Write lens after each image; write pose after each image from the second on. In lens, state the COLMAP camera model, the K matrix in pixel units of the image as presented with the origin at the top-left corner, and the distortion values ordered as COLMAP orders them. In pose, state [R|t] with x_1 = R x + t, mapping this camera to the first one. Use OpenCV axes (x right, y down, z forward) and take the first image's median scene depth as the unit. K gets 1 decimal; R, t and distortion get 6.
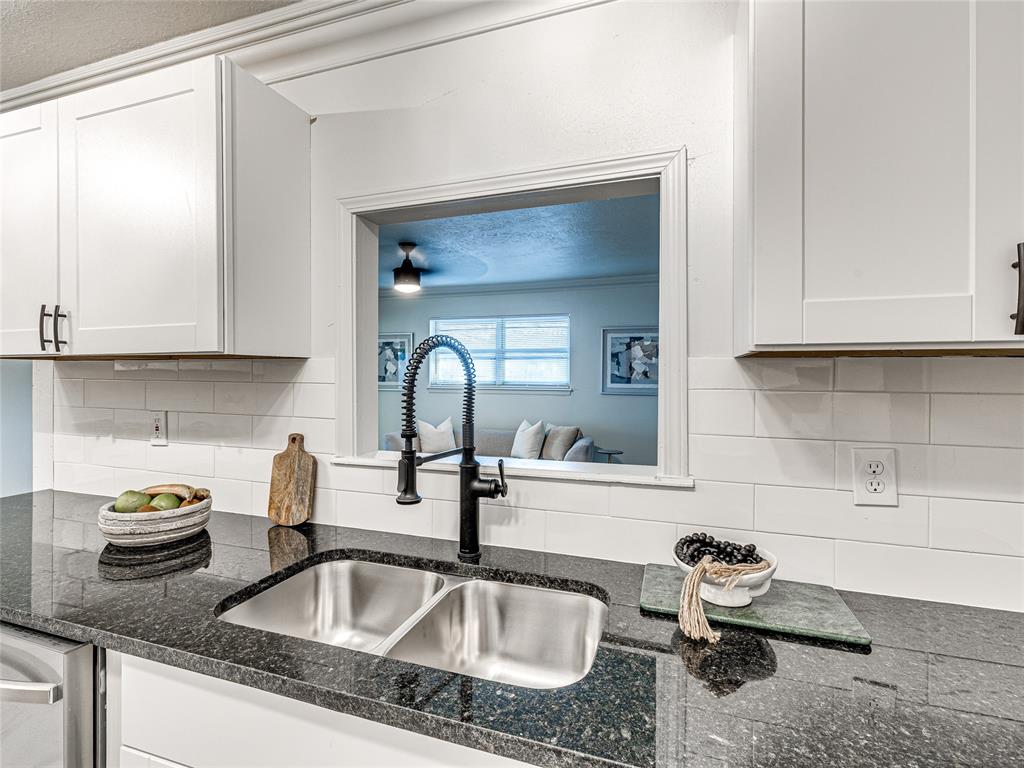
lens RADIAL K [[484.8, 0, 516.3], [0, 484.8, 374.6], [0, 0, 1]] dist [-0.003019, 0.000019]
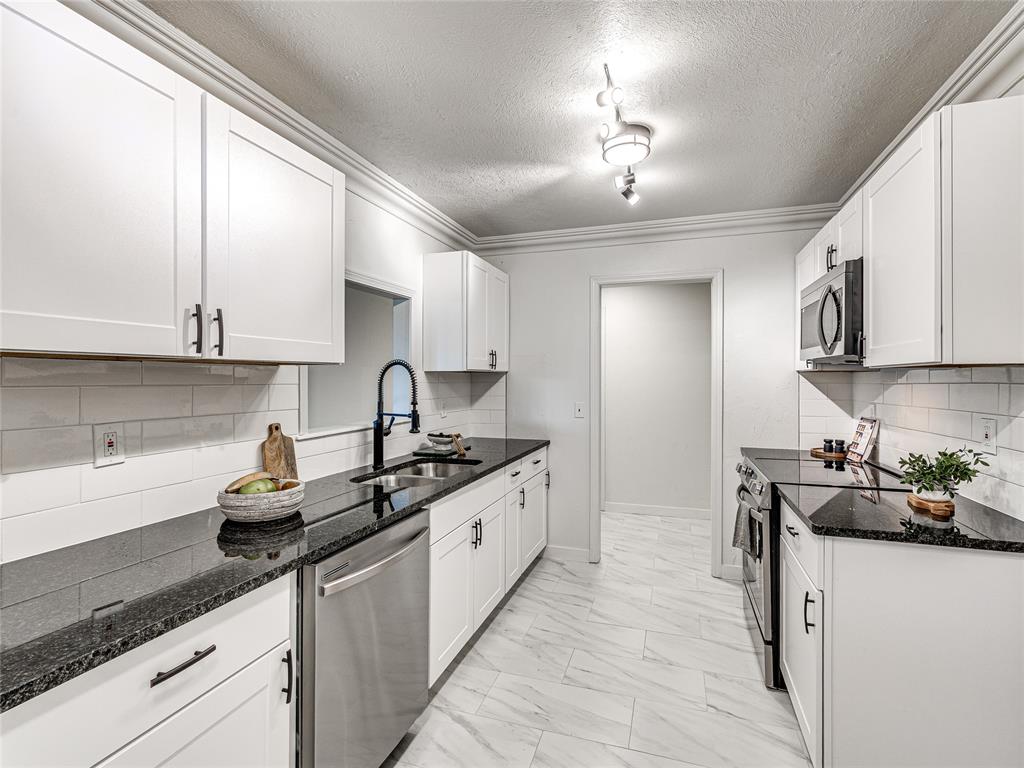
lens RADIAL K [[484.8, 0, 512.2], [0, 484.8, 380.4], [0, 0, 1]] dist [-0.003019, 0.000019]
pose [[0.022995, -0.003876, 0.999728, -1.794314], [0.010781, 0.999935, 0.003629, 0.007087], [-0.999677, 0.010695, 0.023035, 0.336675]]
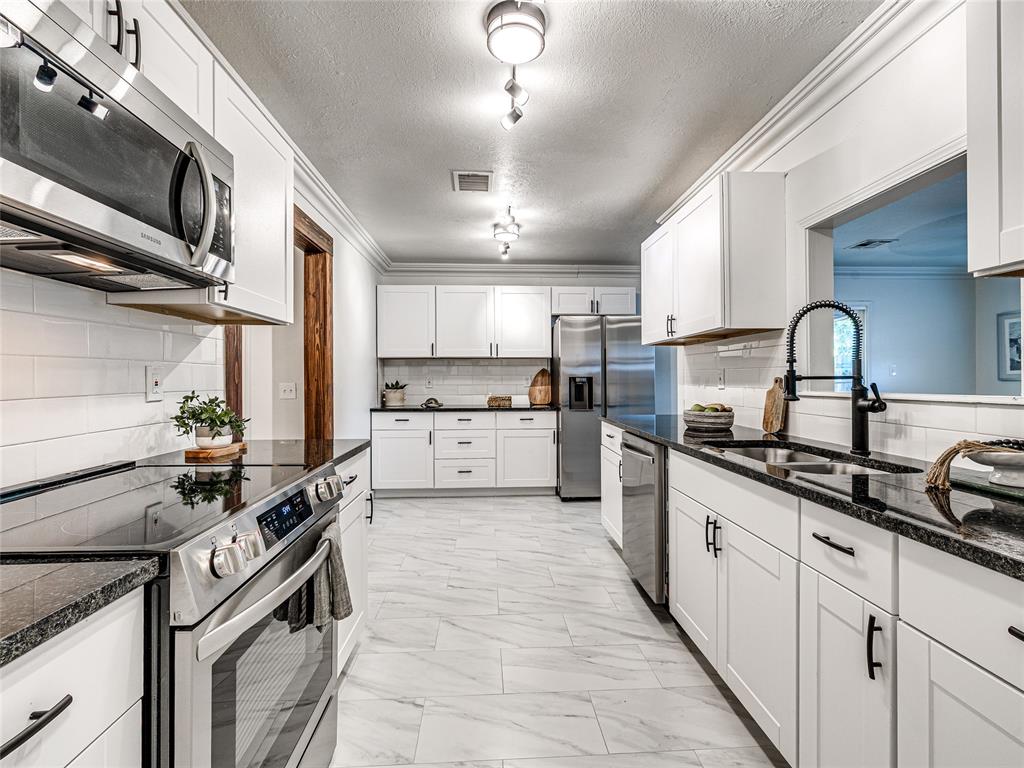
lens RADIAL K [[484.8, 0, 512.2], [0, 484.8, 380.0], [0, 0, 1]] dist [-0.003019, 0.000019]
pose [[0.358419, -0.001831, -0.933559, 0.721339], [0.001869, 0.999997, -0.001244, 0.133916], [0.933559, -0.001299, 0.358422, -0.382041]]
